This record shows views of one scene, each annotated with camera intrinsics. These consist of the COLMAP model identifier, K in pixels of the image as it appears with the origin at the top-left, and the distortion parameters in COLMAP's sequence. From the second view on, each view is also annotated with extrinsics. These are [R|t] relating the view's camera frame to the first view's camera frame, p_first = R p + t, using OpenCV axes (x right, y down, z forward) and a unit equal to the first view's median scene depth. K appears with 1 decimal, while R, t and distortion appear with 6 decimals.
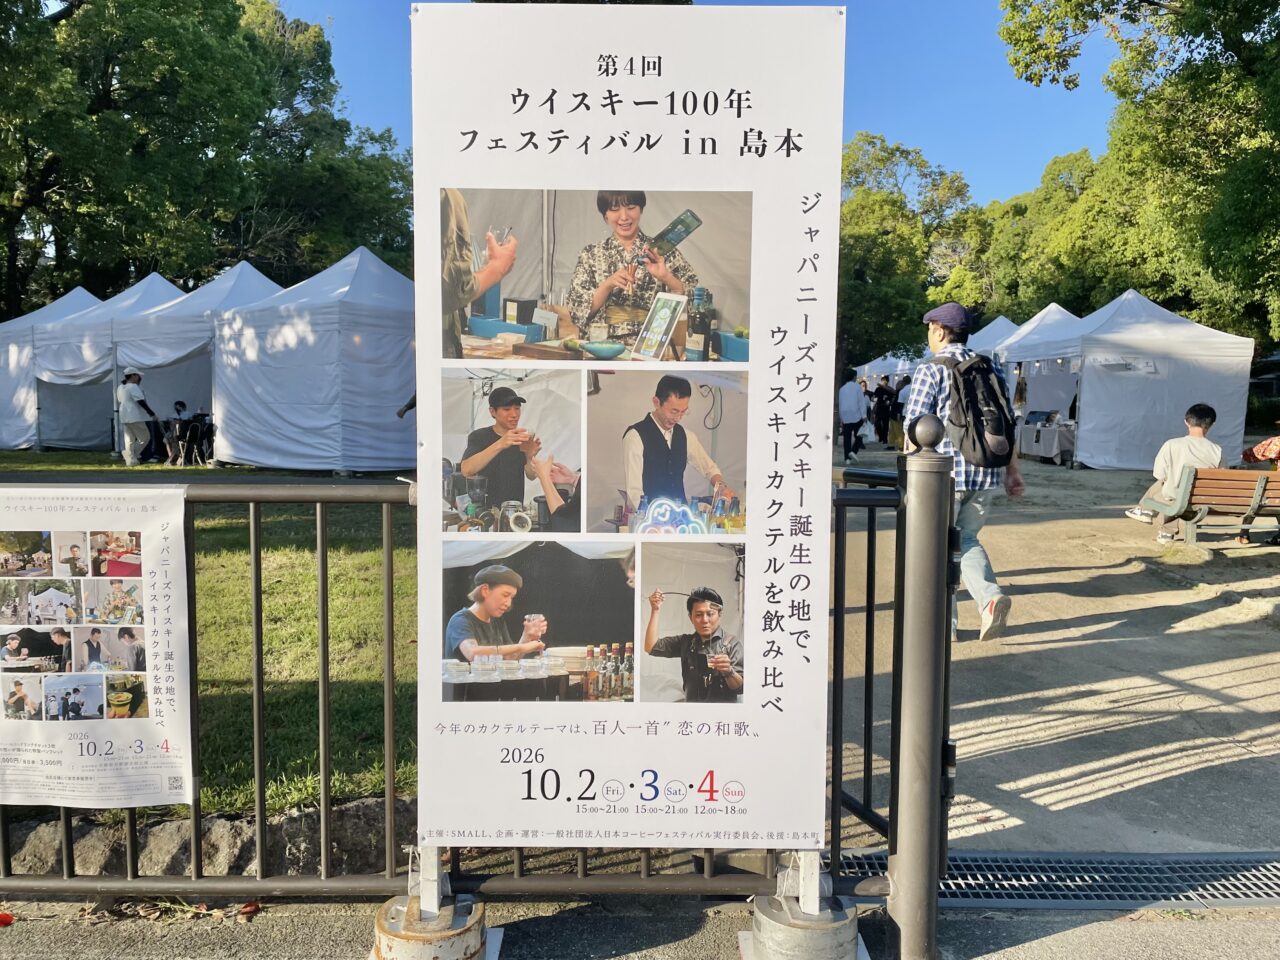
lens RADIAL K [[982.4, 0, 640.0], [0, 982.4, 480.0], [0, 0, 1]] dist [0.111543, -0.010171]
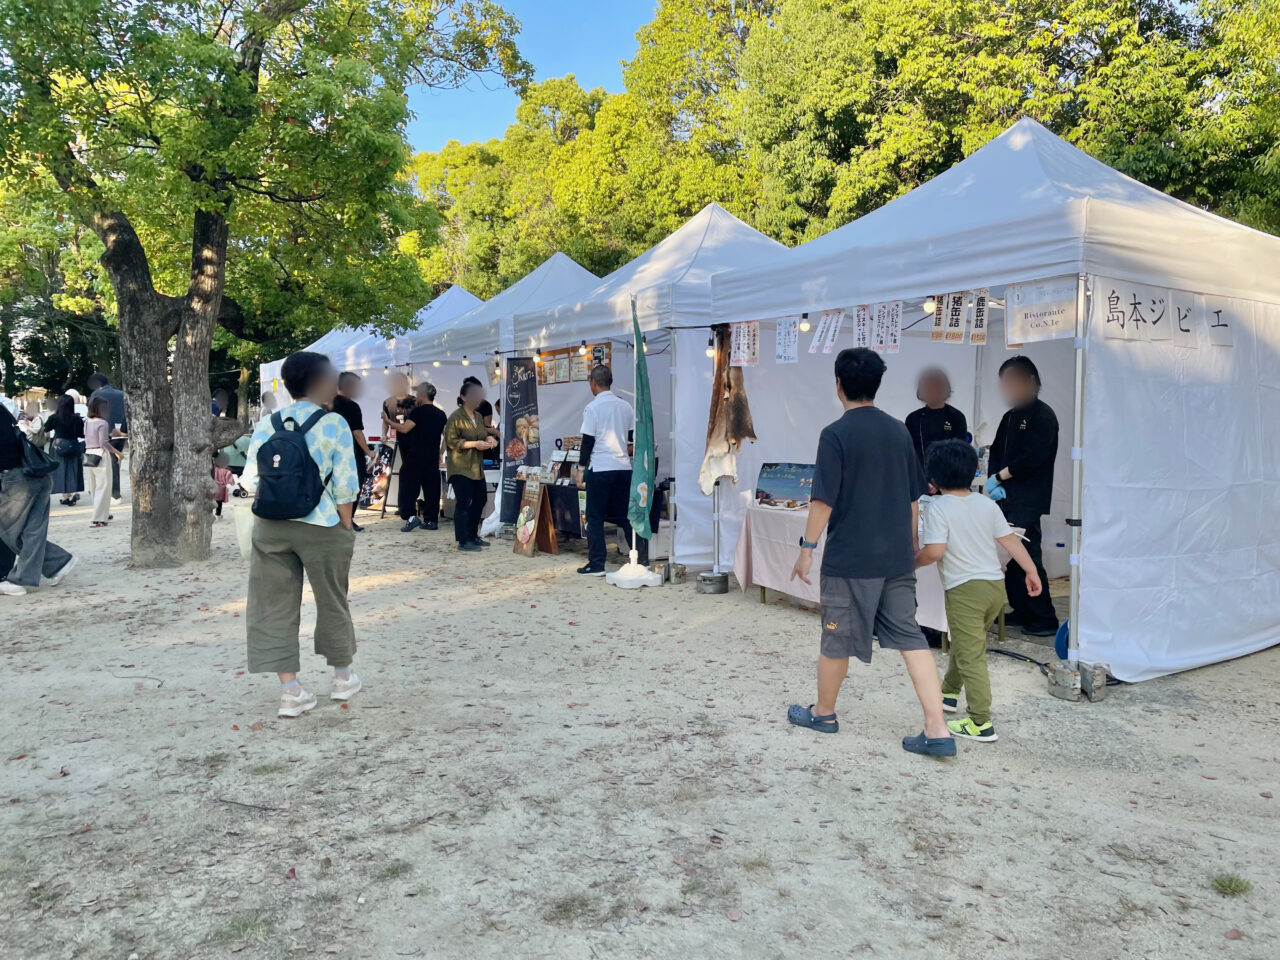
lens RADIAL K [[960.1, 0, 641.9], [0, 960.1, 466.3], [0, 0, 1]] dist [0.078564, -0.101473]
pose [[0.841330, -0.045057, 0.538640, 0.090155], [0.057206, 0.998345, -0.005842, -0.035913], [-0.537486, 0.035728, 0.842516, 0.389895]]
